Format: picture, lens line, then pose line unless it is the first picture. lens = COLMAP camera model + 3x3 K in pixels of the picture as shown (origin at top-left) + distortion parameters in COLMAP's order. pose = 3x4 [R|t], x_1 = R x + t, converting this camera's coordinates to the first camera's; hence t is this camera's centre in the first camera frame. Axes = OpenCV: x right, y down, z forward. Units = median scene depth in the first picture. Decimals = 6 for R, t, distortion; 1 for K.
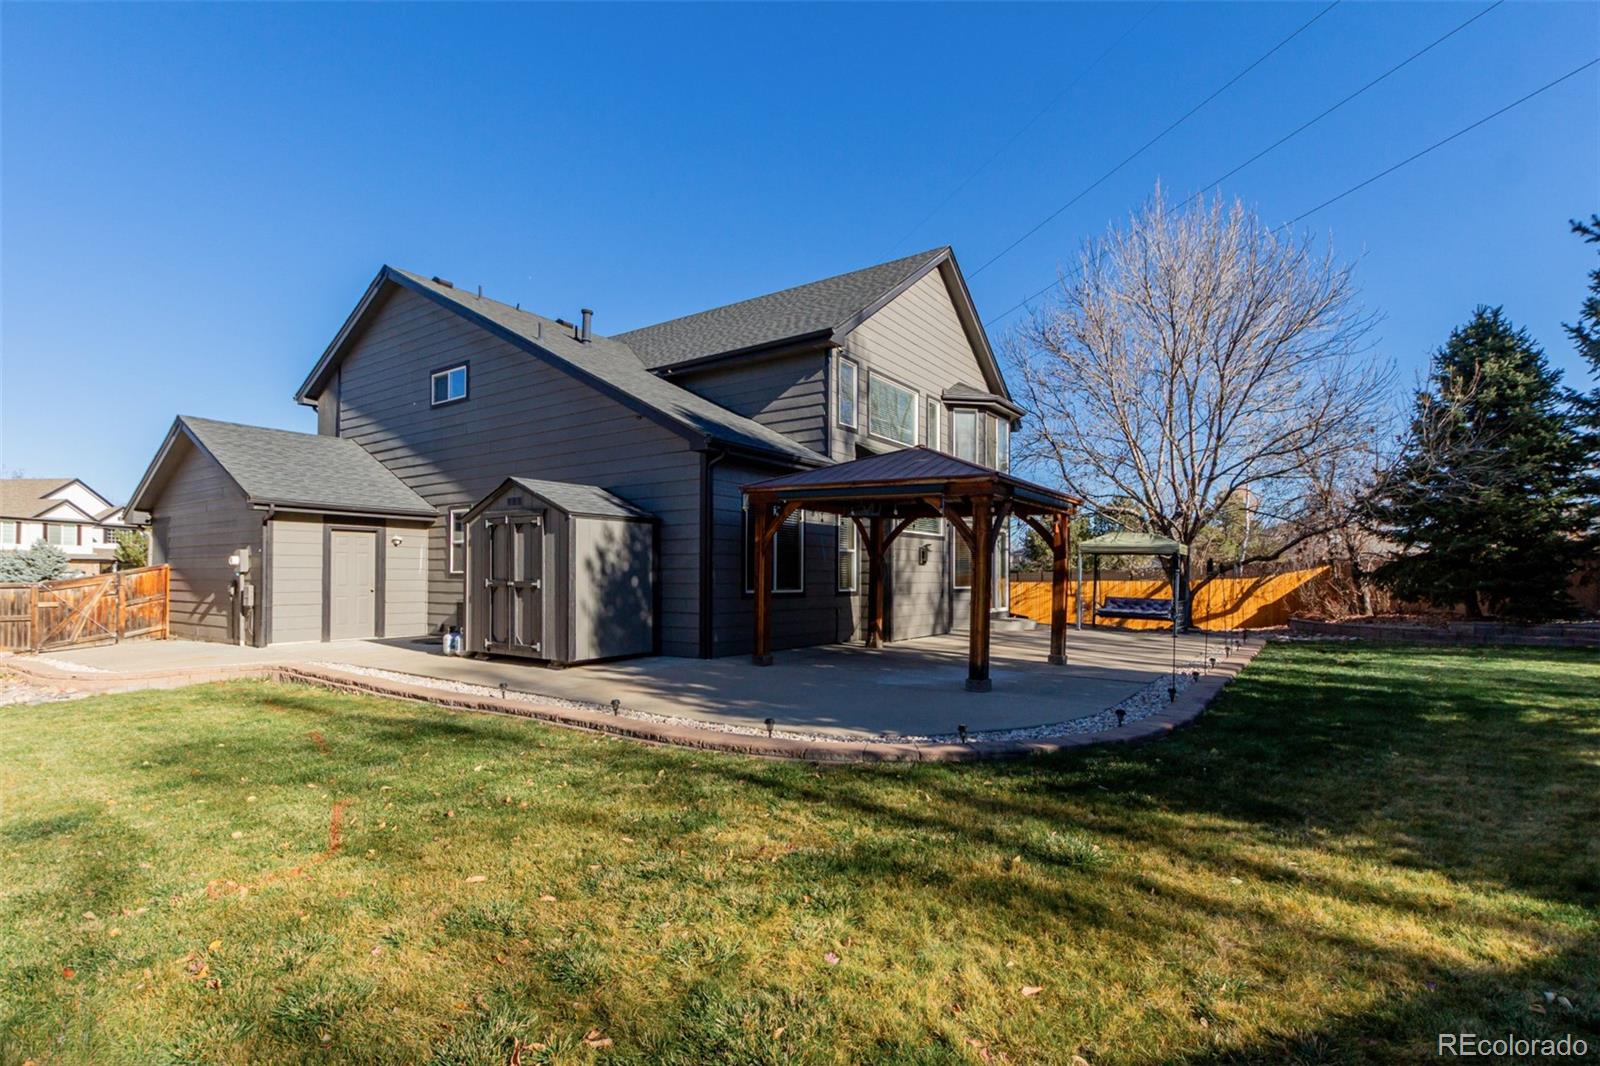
lens RADIAL K [[741.1, 0, 801.4], [0, 741.1, 552.9], [0, 0, 1]] dist [0.000580, -0.000302]
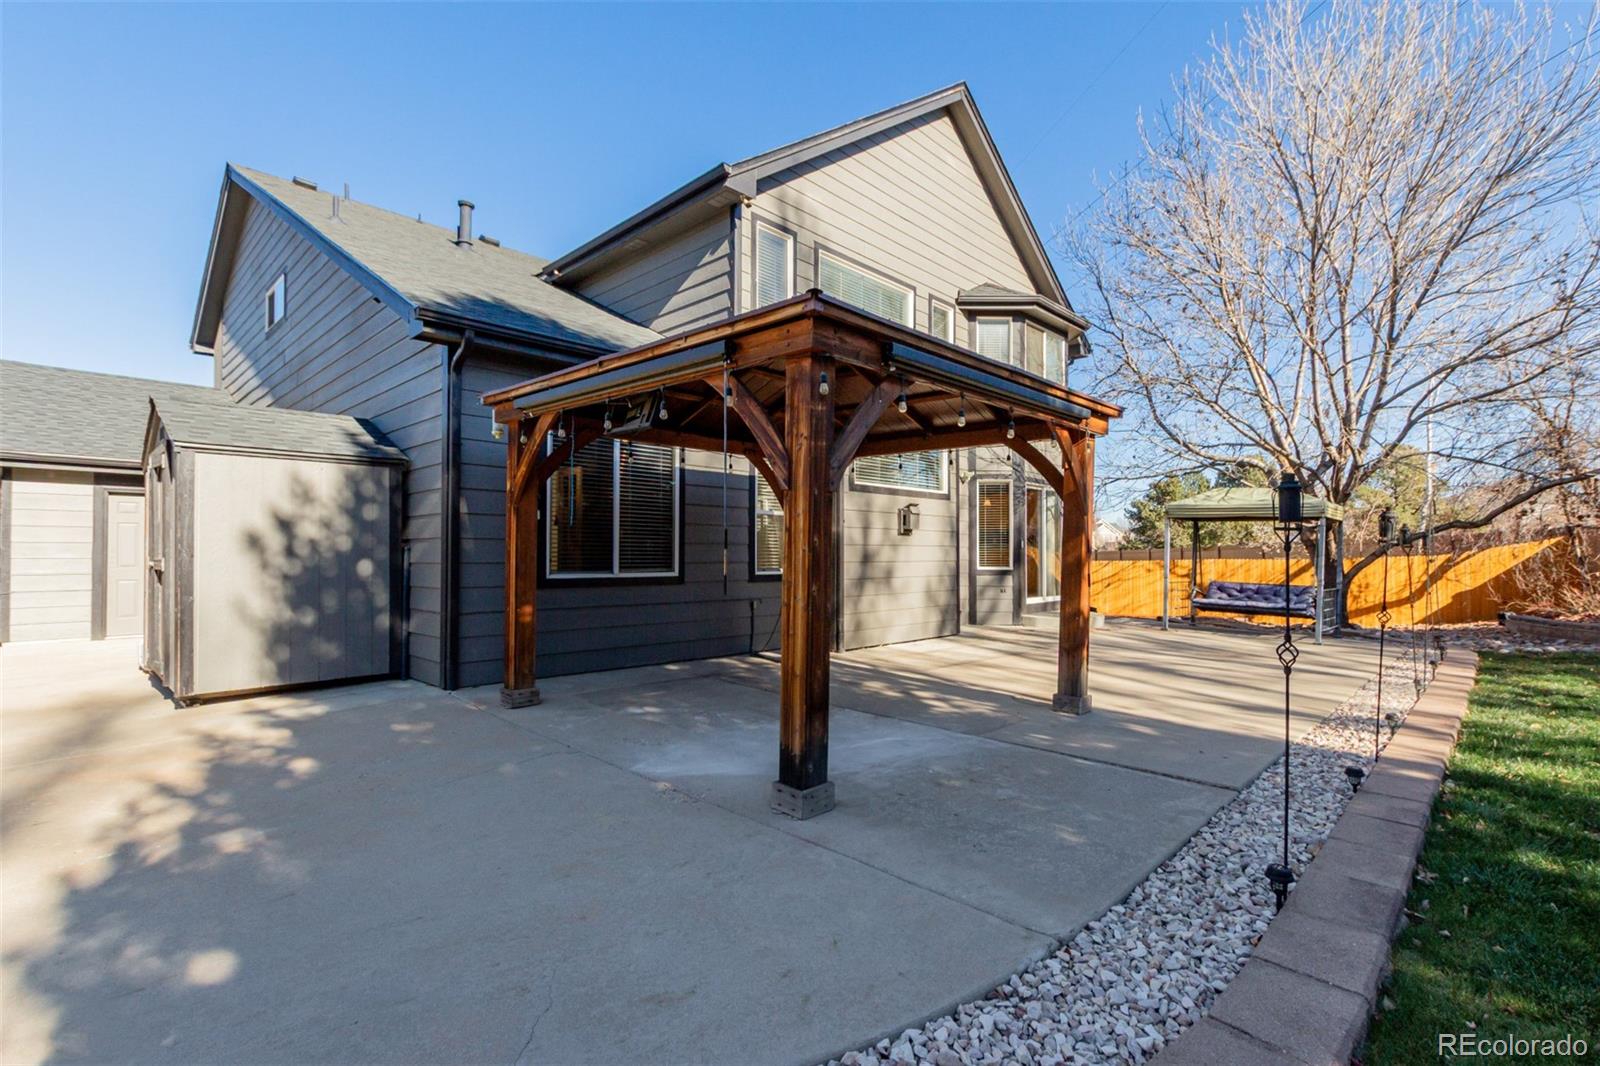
lens RADIAL K [[756.6, 0, 811.1], [0, 756.6, 533.9], [0, 0, 1]] dist [0.005740, 0.001180]
pose [[0.991524, -0.012950, -0.129274, 0.140685], [0.012671, 0.999915, -0.002980, 0.010720], [0.129301, 0.001316, 0.991604, 0.268846]]
